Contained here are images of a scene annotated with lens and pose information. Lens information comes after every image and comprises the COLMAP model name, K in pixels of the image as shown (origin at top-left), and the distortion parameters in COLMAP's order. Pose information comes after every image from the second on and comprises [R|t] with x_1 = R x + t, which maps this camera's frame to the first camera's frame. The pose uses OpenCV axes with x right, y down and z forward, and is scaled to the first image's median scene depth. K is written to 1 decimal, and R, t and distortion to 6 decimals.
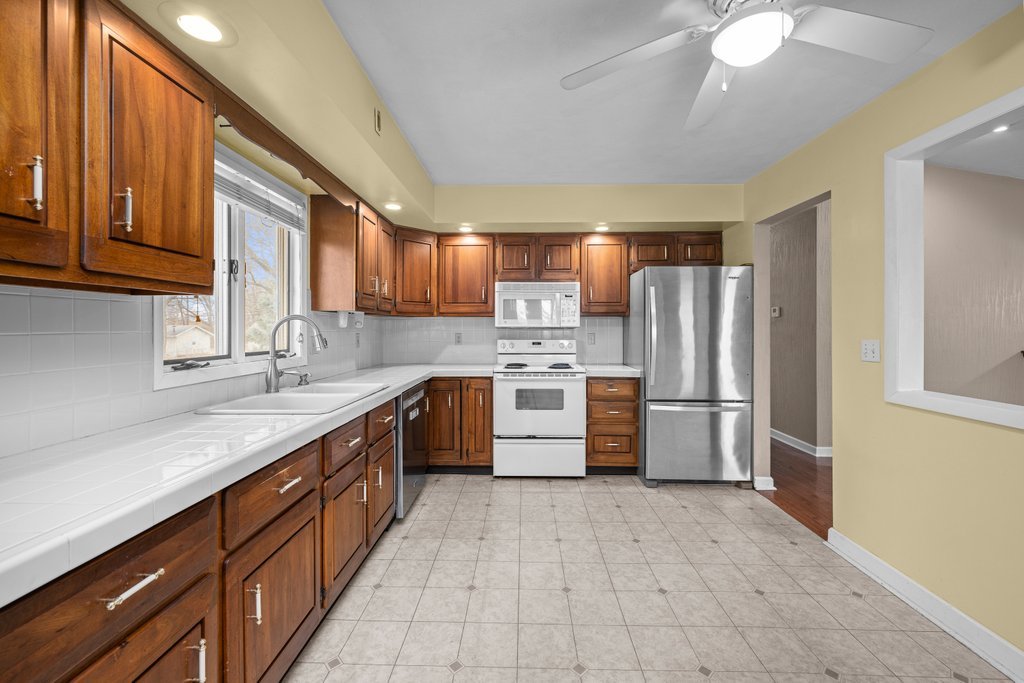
lens RADIAL K [[409.9, 0, 513.7], [0, 409.9, 327.6], [0, 0, 1]] dist [0.007682, 0.000153]
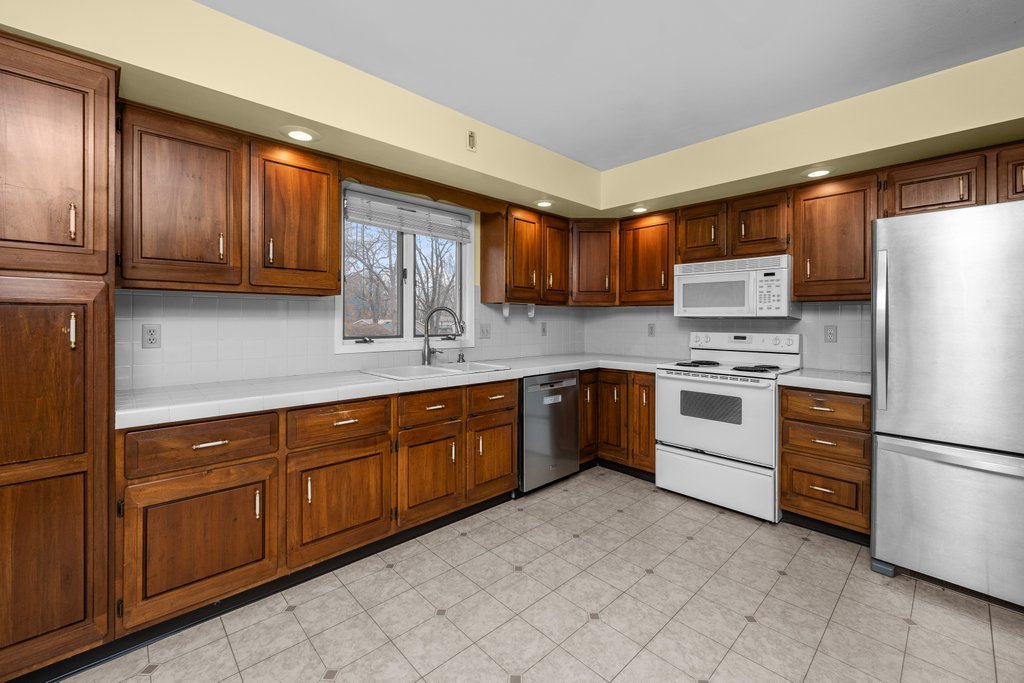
lens RADIAL K [[420.9, 0, 511.9], [0, 420.9, 319.5], [0, 0, 1]] dist [0.001018, 0.000047]
pose [[0.703320, 0.000792, -0.710873, 0.376316], [-0.002544, 0.999996, -0.001403, 0.006893], [0.710869, 0.002795, 0.703319, 0.146661]]
